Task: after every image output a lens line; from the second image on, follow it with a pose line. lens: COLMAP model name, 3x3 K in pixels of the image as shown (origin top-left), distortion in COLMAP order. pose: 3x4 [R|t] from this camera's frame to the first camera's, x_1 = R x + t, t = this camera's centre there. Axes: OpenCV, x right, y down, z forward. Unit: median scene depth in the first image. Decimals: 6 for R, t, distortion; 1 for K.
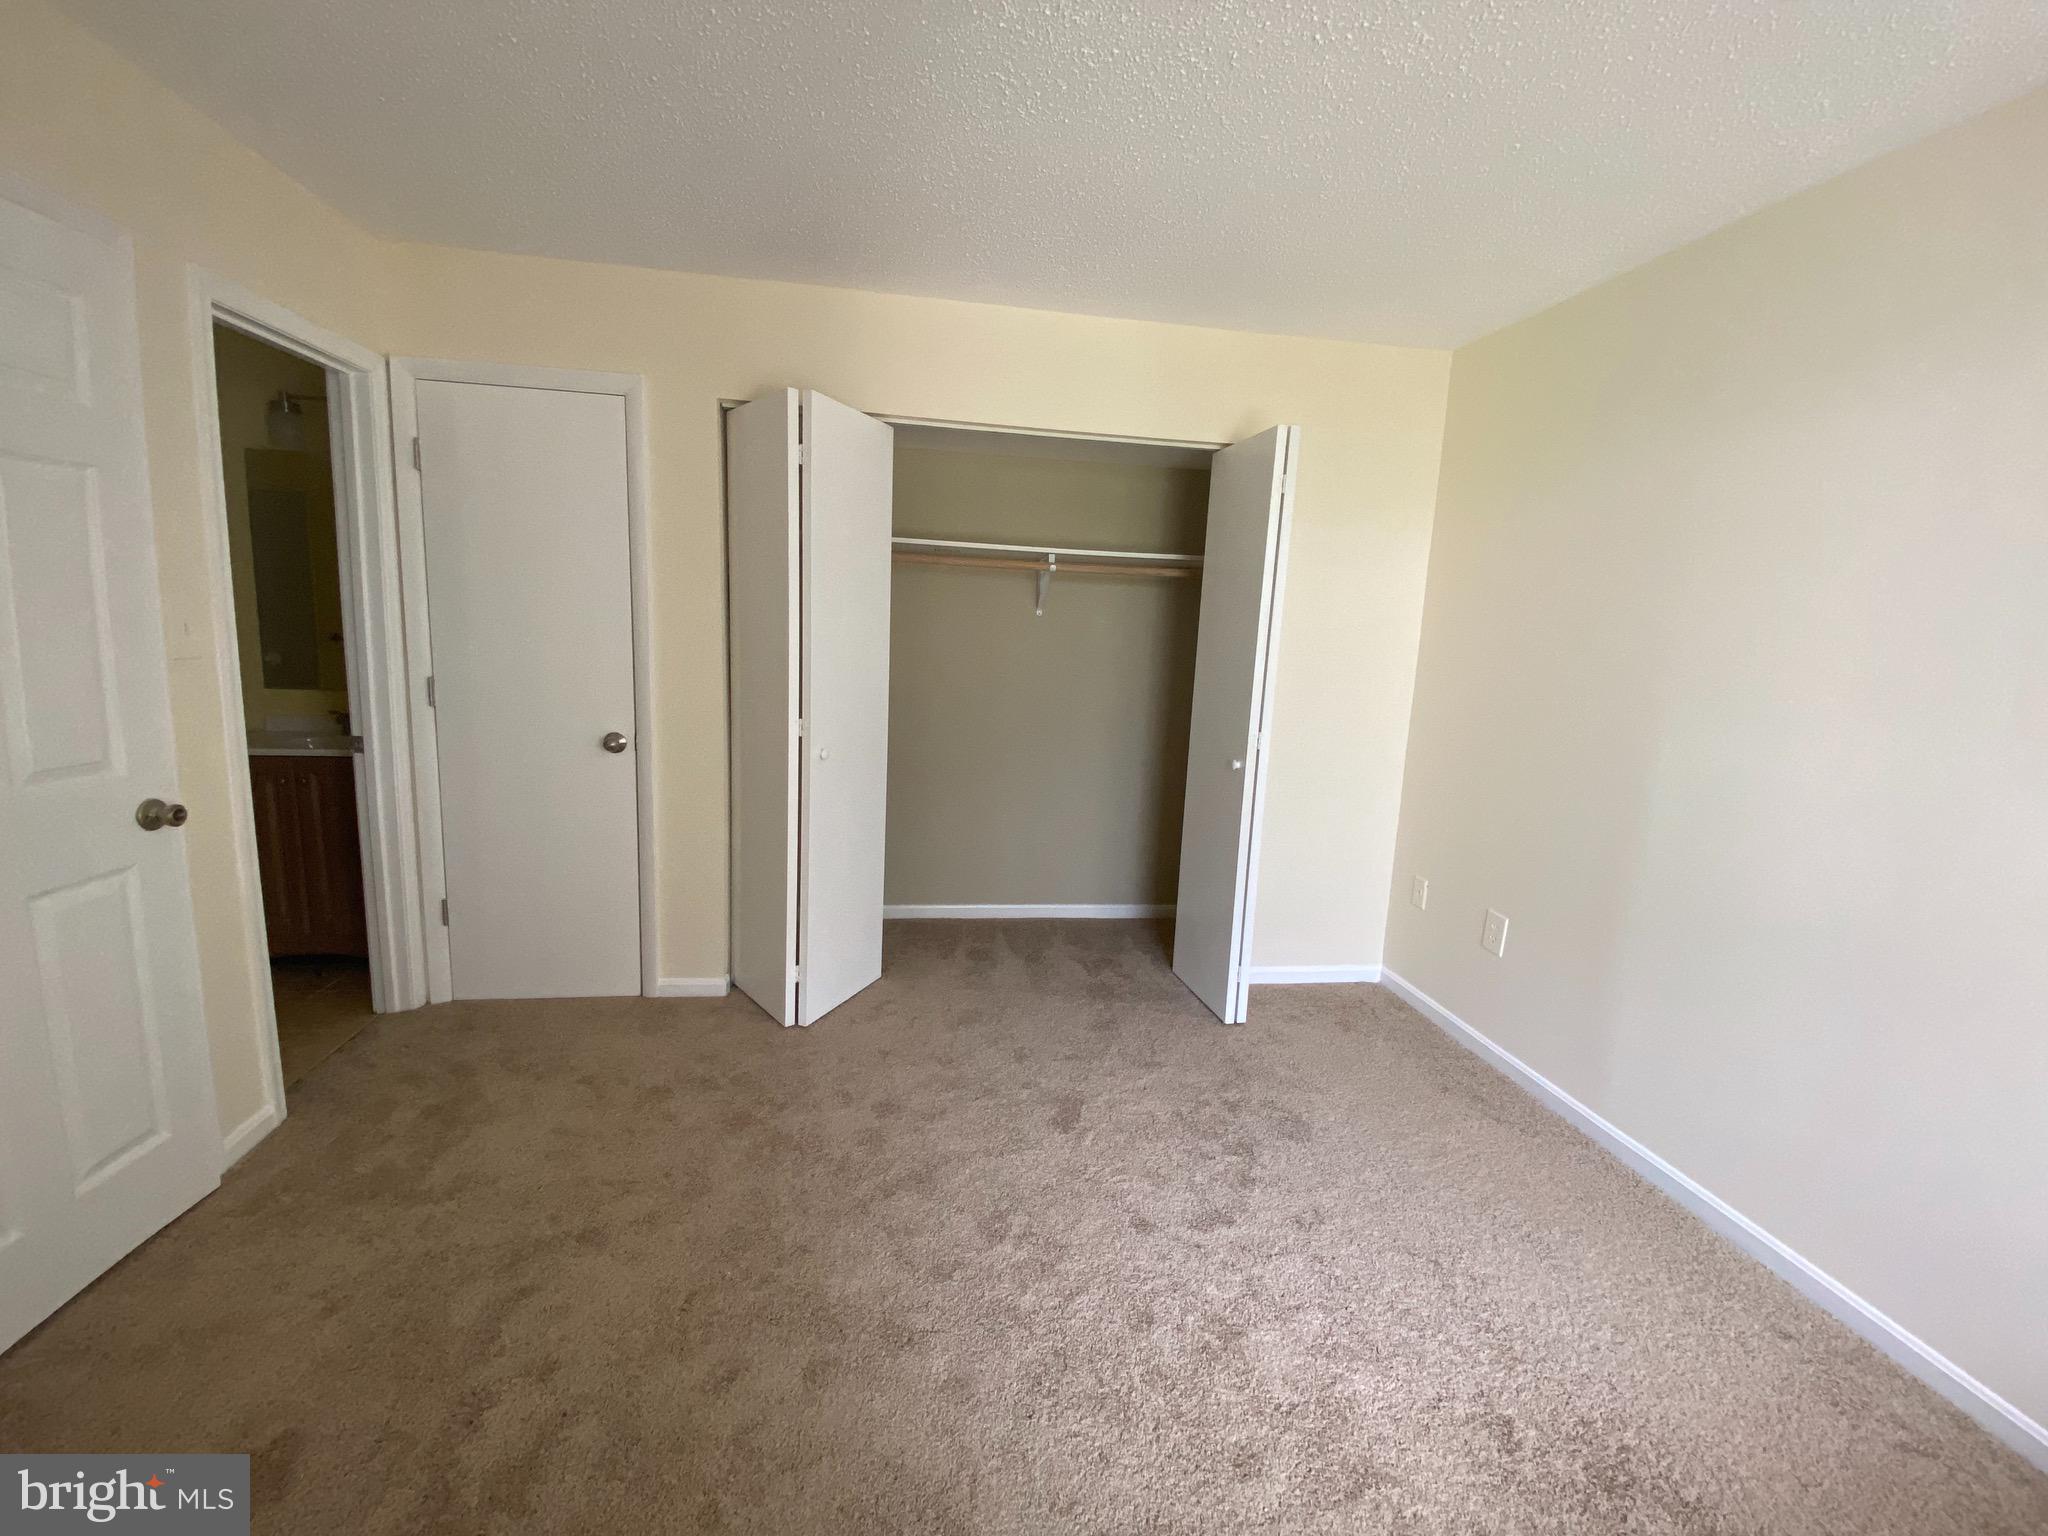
lens RADIAL K [[838.7, 0, 1034.5], [0, 838.7, 751.1], [0, 0, 1]] dist [0.003318, -0.005971]
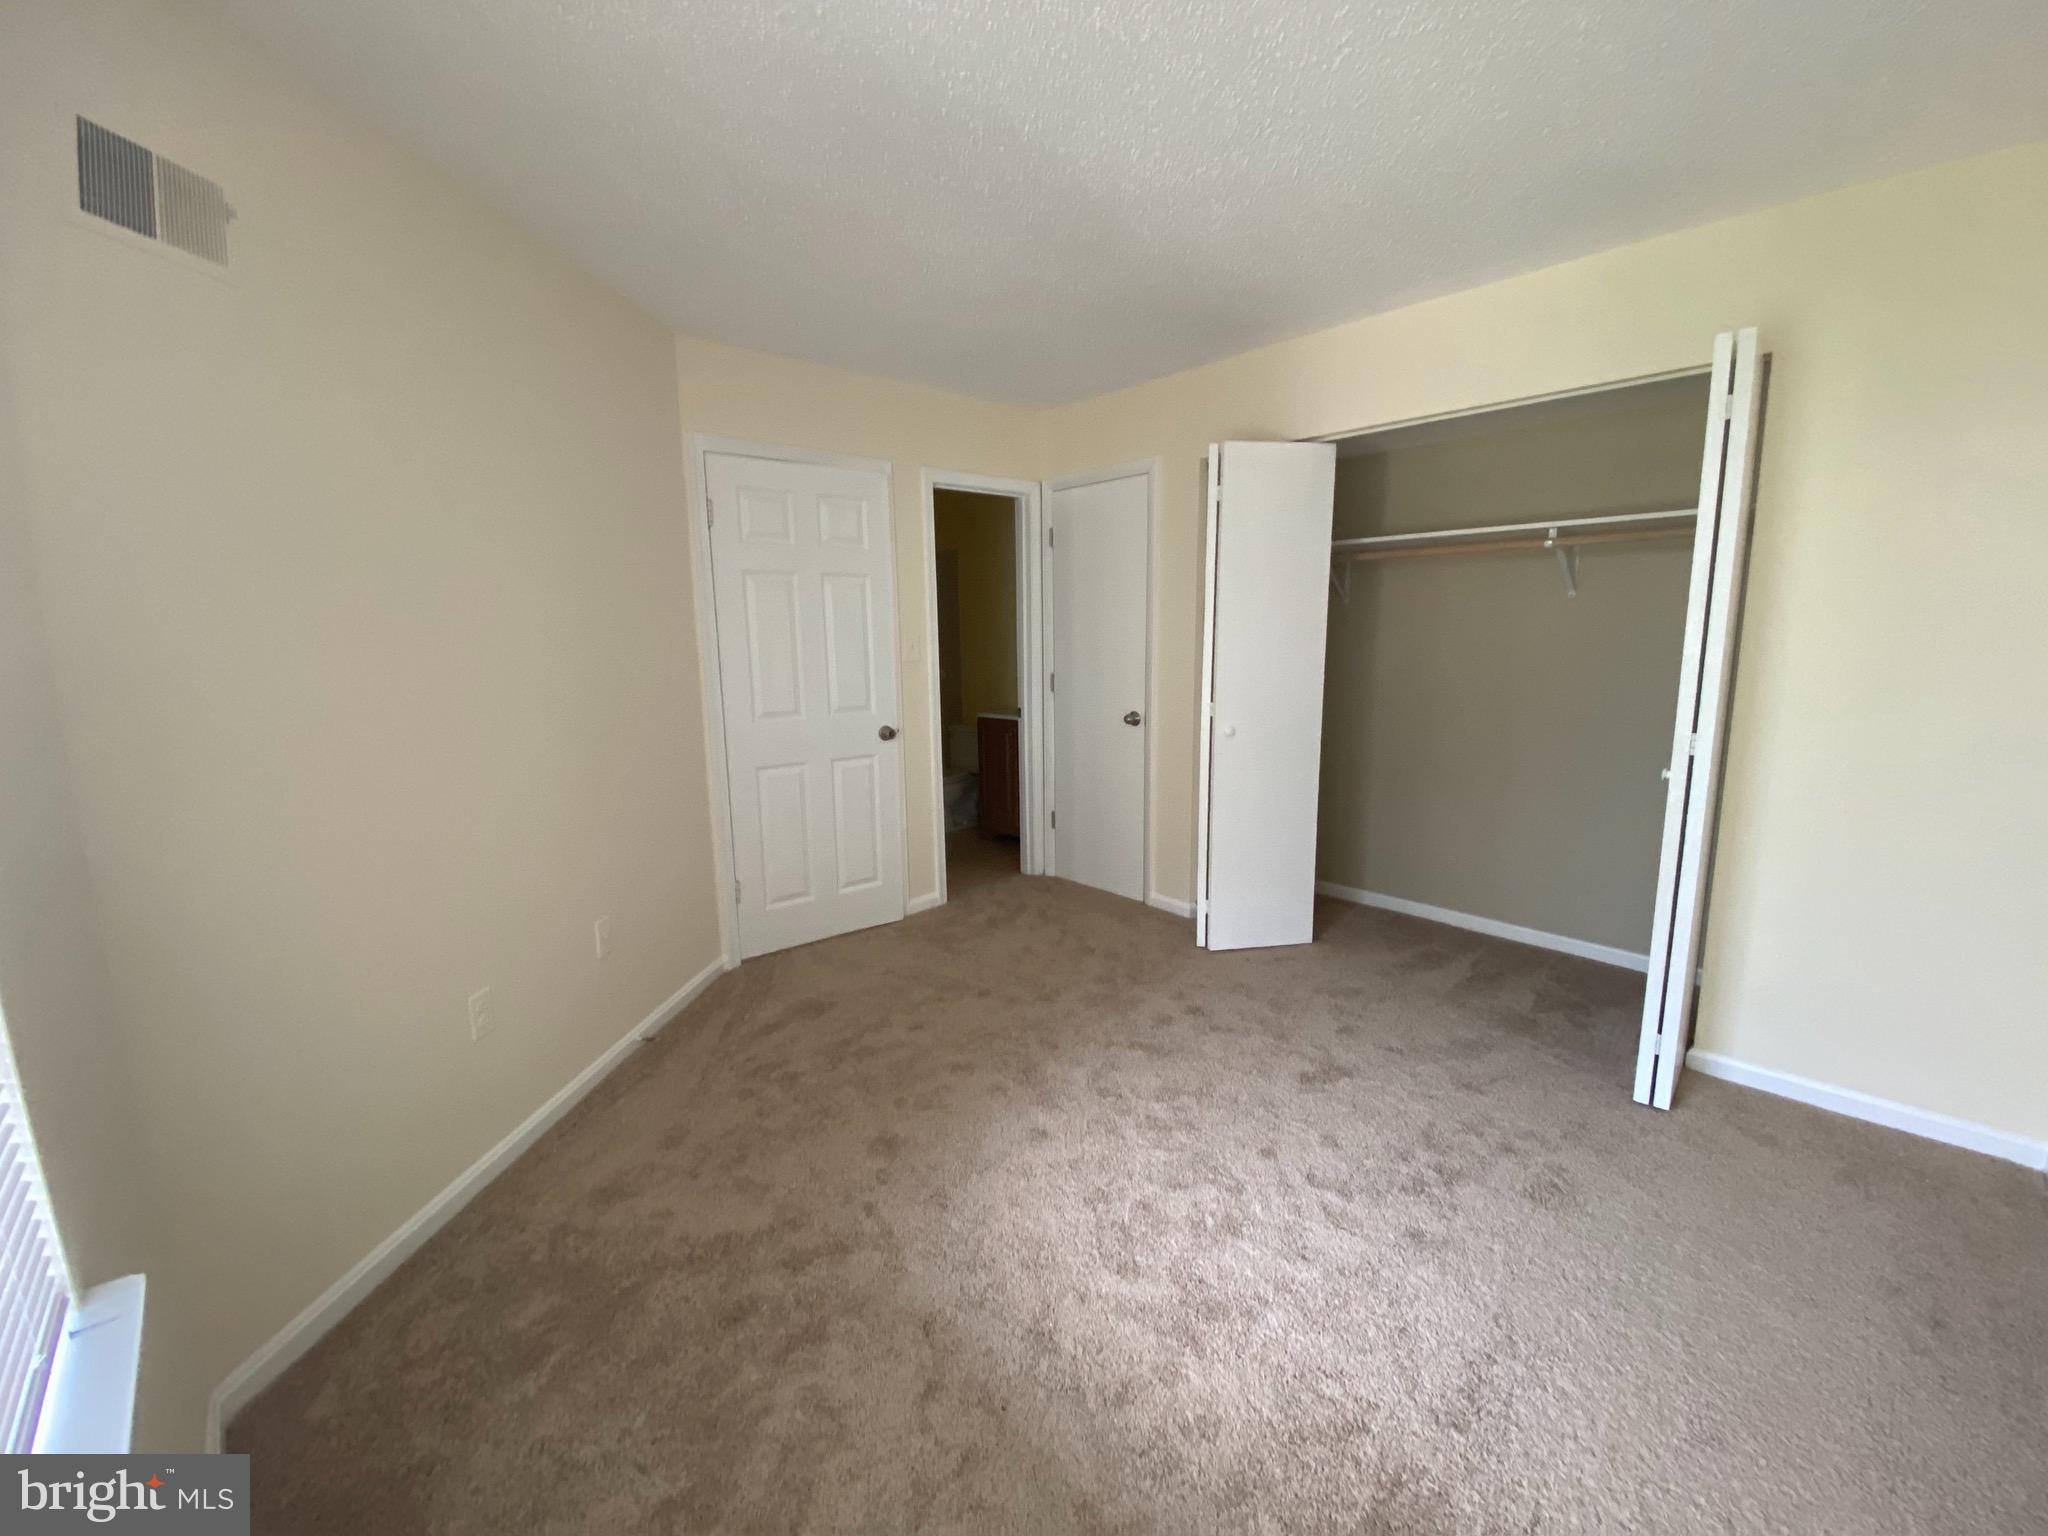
lens RADIAL K [[838.7, 0, 1030.0], [0, 838.7, 772.9], [0, 0, 1]] dist [0.003318, -0.005971]
pose [[0.548435, 0.089581, -0.831381, 0.666958], [-0.083012, 0.995166, 0.052468, 0.024039], [0.832063, 0.040239, 0.553220, 0.079691]]
